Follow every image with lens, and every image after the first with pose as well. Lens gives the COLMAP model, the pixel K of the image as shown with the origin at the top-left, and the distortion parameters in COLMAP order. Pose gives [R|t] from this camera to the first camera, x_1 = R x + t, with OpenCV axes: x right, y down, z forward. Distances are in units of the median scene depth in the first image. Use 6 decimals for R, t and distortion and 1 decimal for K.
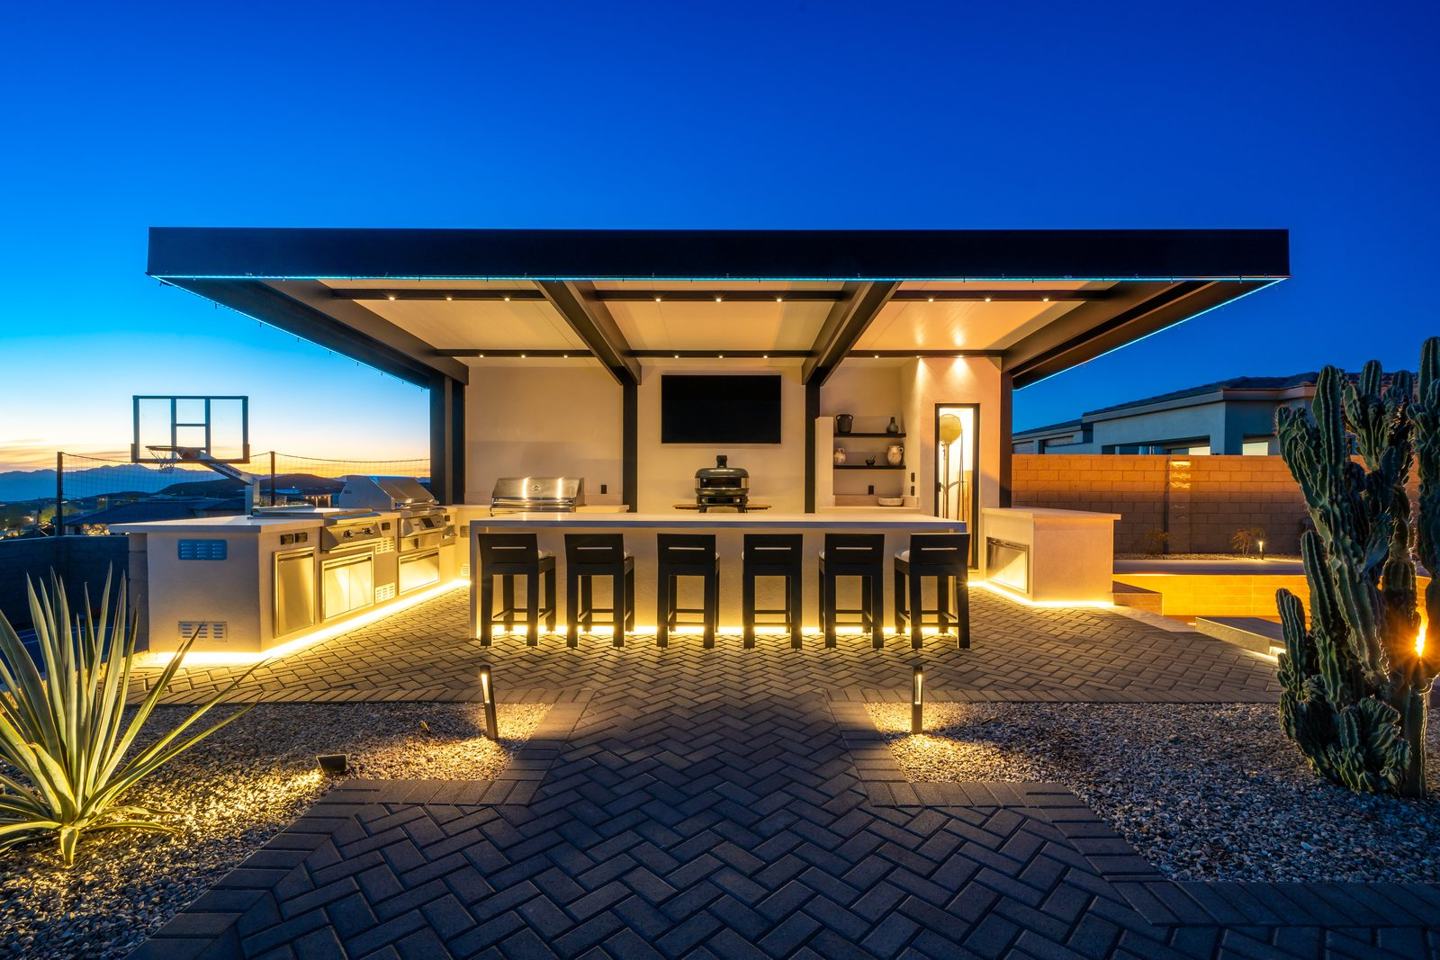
lens RADIAL K [[657.1, 0, 722.8], [0, 657.1, 495.5], [0, 0, 1]] dist [0.001262, 0.000409]
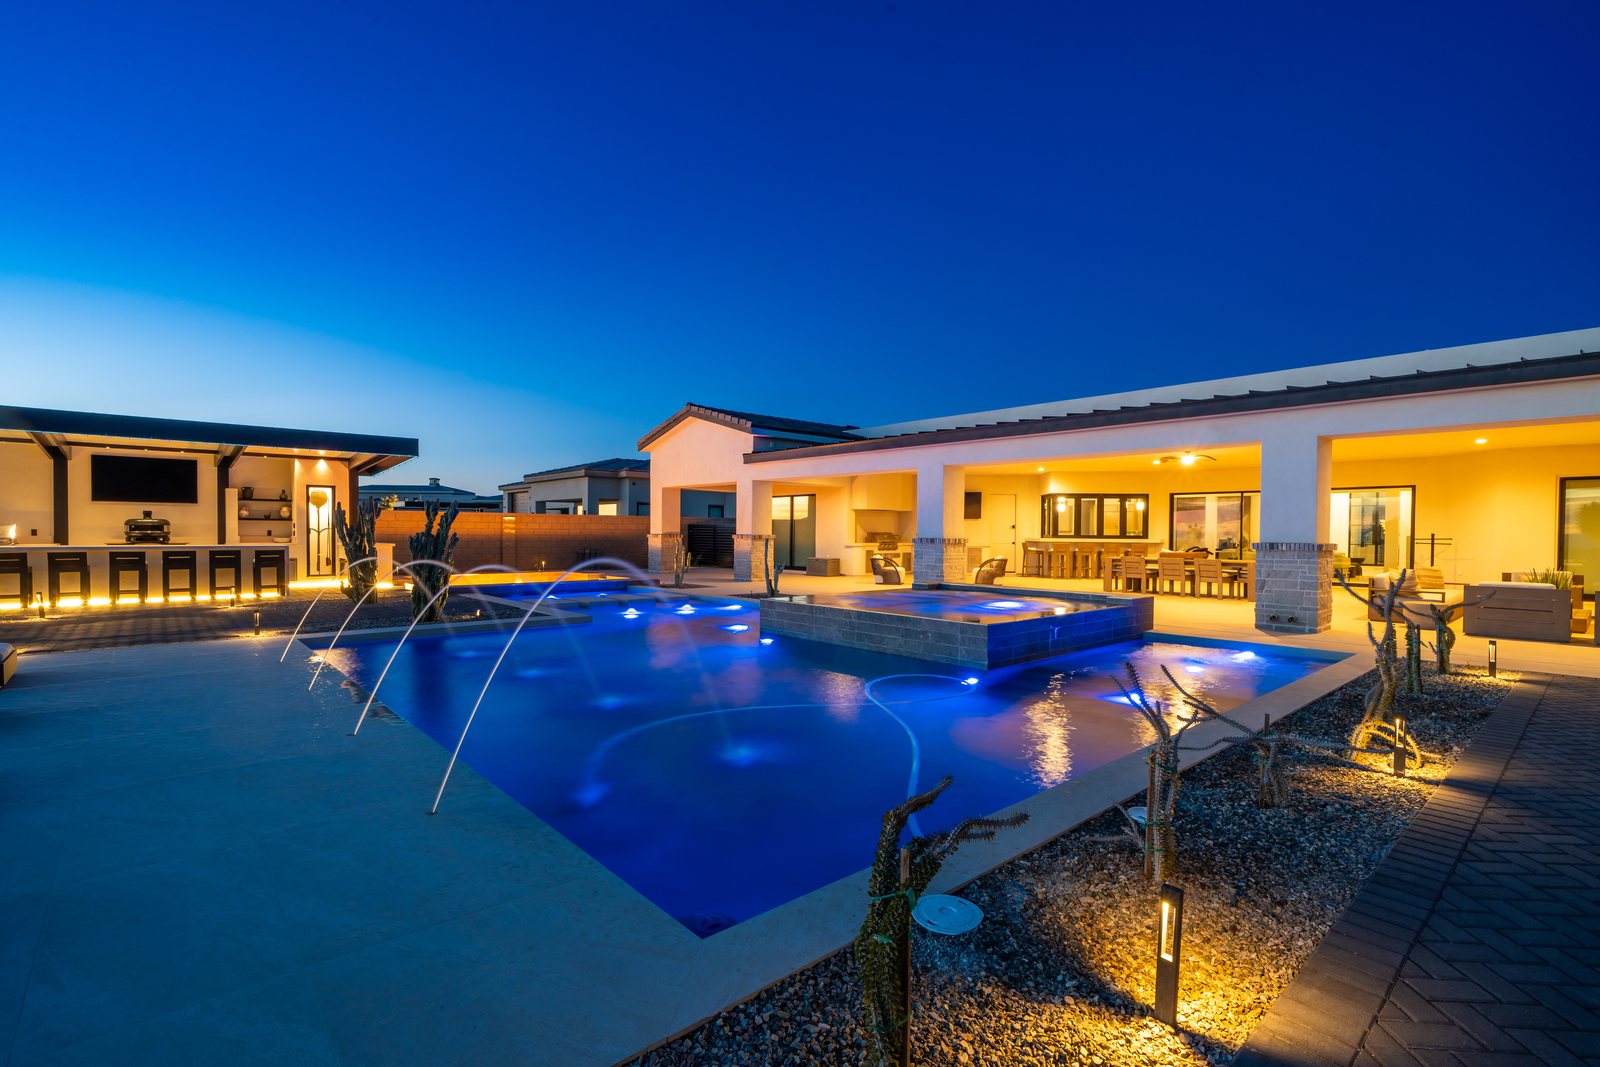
lens RADIAL K [[730.1, 0, 803.1], [0, 730.1, 550.7], [0, 0, 1]] dist [0.001262, 0.000409]
pose [[0.743763, -0.015340, 0.668268, -0.004516], [0.008221, 0.999871, 0.013803, 0.022716], [-0.668393, -0.004772, 0.743793, -1.312016]]
